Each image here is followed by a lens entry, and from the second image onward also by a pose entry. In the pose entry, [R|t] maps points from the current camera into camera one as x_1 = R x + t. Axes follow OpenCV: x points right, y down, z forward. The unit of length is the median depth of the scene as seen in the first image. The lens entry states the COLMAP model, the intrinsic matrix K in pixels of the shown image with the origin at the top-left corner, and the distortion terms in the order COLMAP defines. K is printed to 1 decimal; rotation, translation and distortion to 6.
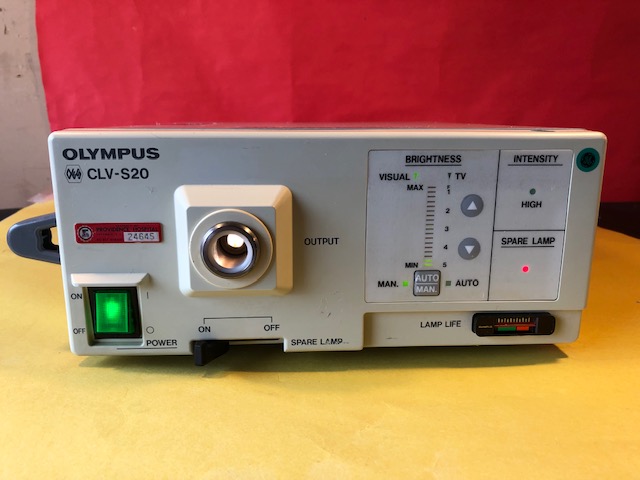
lens RADIAL K [[518.6, 0, 317.8], [0, 518.6, 236.6], [0, 0, 1]] dist [0.005414, 0.004092]
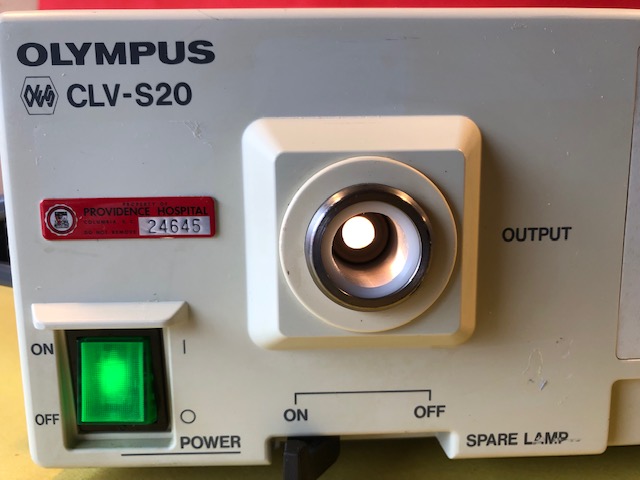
lens RADIAL K [[518.6, 0, 317.8], [0, 518.6, 236.6], [0, 0, 1]] dist [0.005414, 0.004092]
pose [[0.999540, -0.009499, -0.028806, -0.196658], [0.007324, 0.997181, -0.074680, 0.049408], [0.029435, 0.074435, 0.996791, 0.532830]]
